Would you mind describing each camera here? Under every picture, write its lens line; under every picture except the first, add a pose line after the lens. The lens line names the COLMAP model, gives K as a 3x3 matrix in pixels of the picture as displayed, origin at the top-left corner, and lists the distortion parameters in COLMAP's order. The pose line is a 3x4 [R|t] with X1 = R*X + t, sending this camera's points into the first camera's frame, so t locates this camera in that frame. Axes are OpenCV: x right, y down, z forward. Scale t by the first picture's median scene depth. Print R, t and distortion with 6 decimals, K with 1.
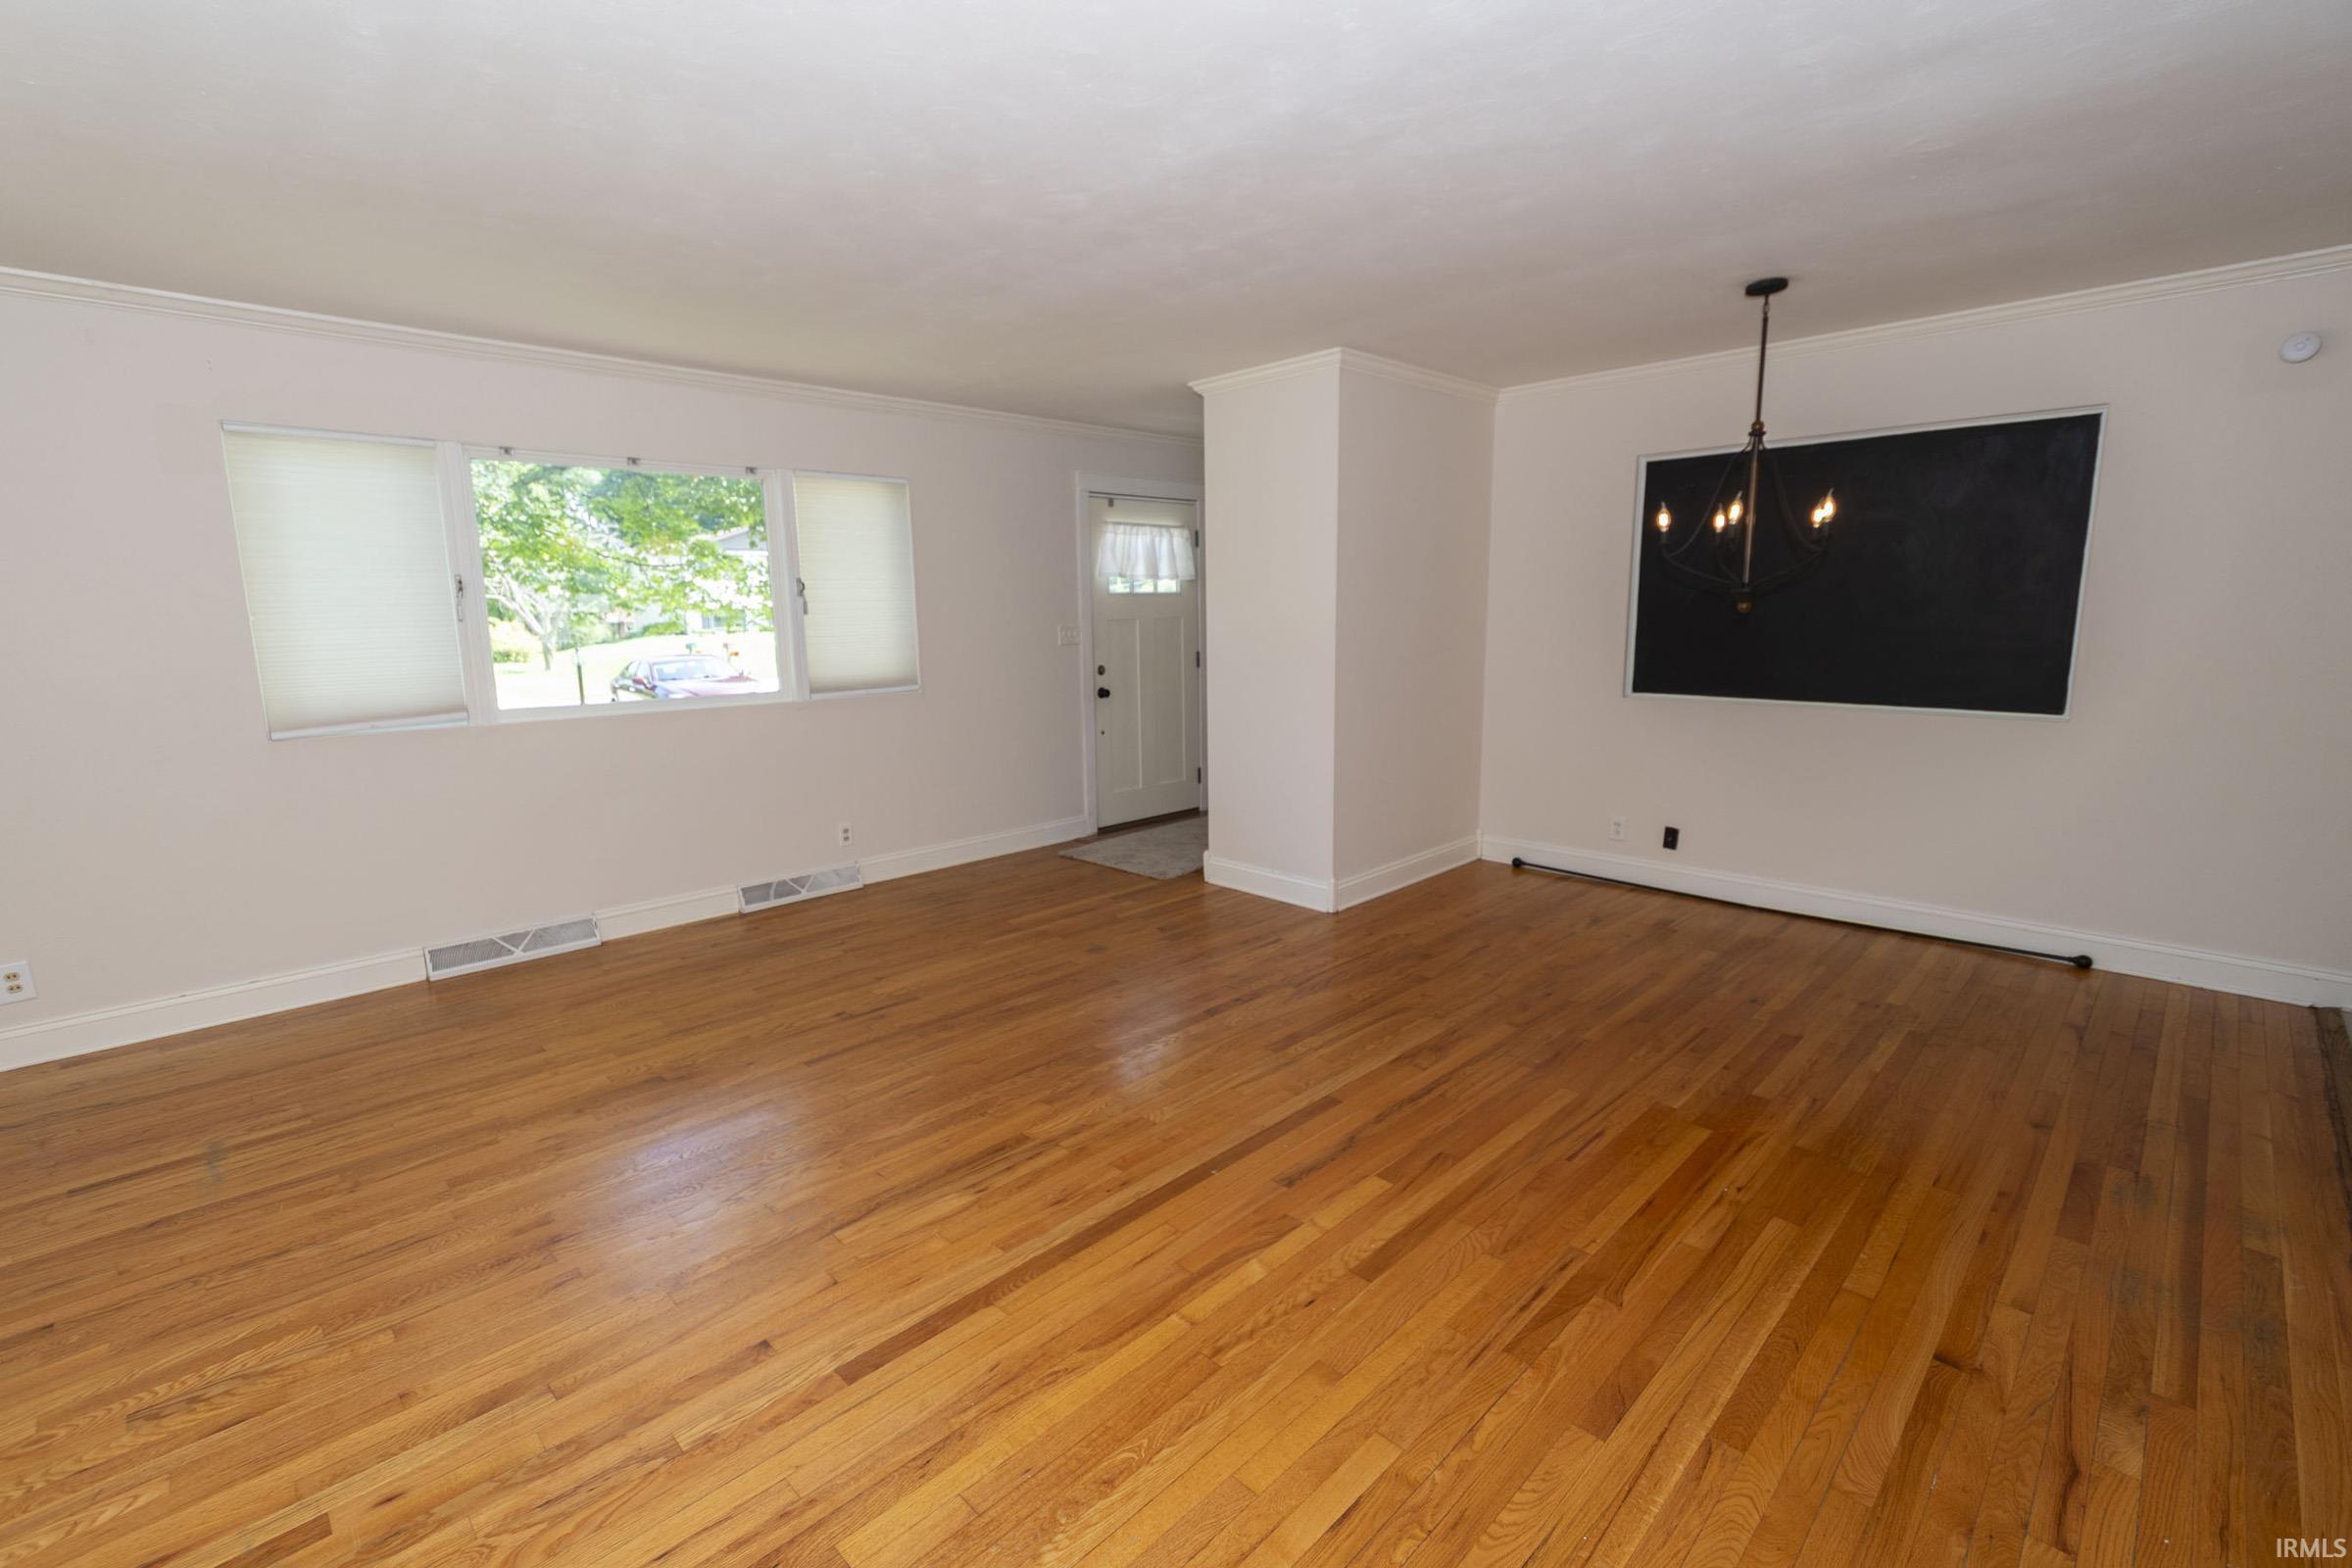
lens RADIAL K [[1018.4, 0, 1180.3], [0, 1018.4, 790.9], [0, 0, 1]] dist [-0.004191, 0.002436]
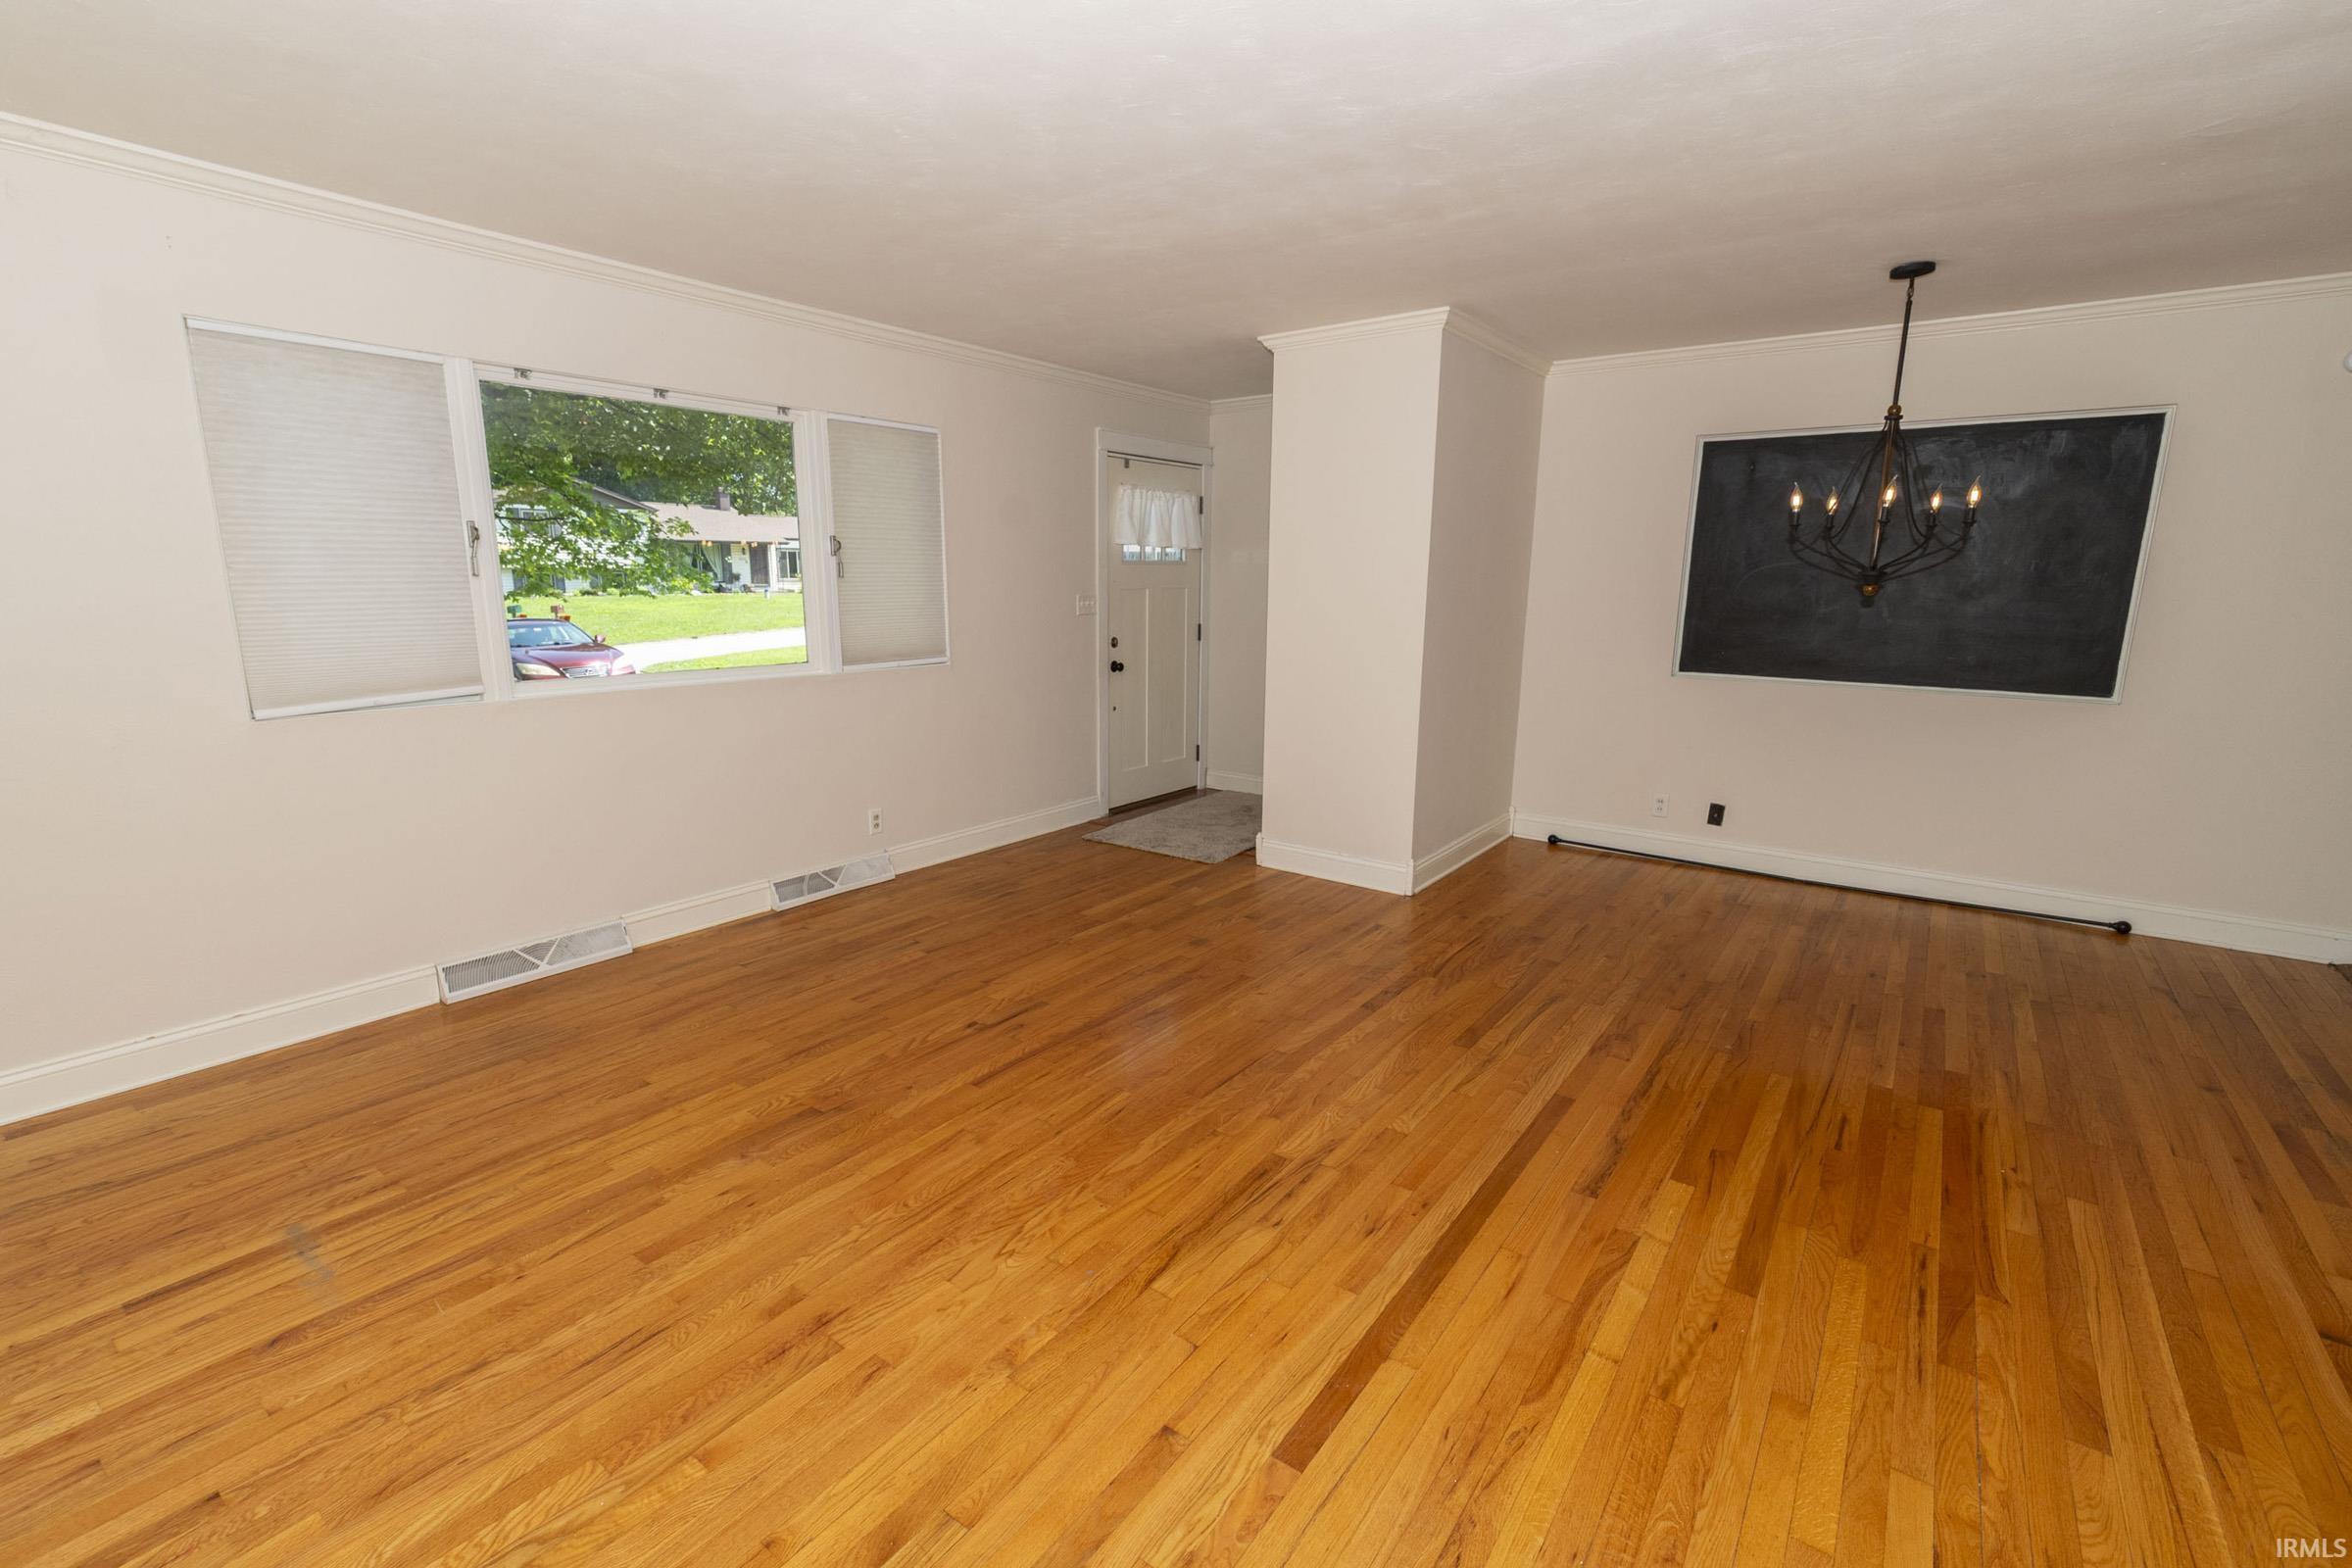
lens RADIAL K [[1018.4, 0, 1154.2], [0, 1018.4, 795.0], [0, 0, 1]] dist [-0.004191, 0.002436]
pose [[0.989568, -0.008905, 0.143792, -0.320652], [0.004349, 0.999479, 0.031971, -0.012424], [-0.144002, -0.031012, 0.989091, 0.099926]]
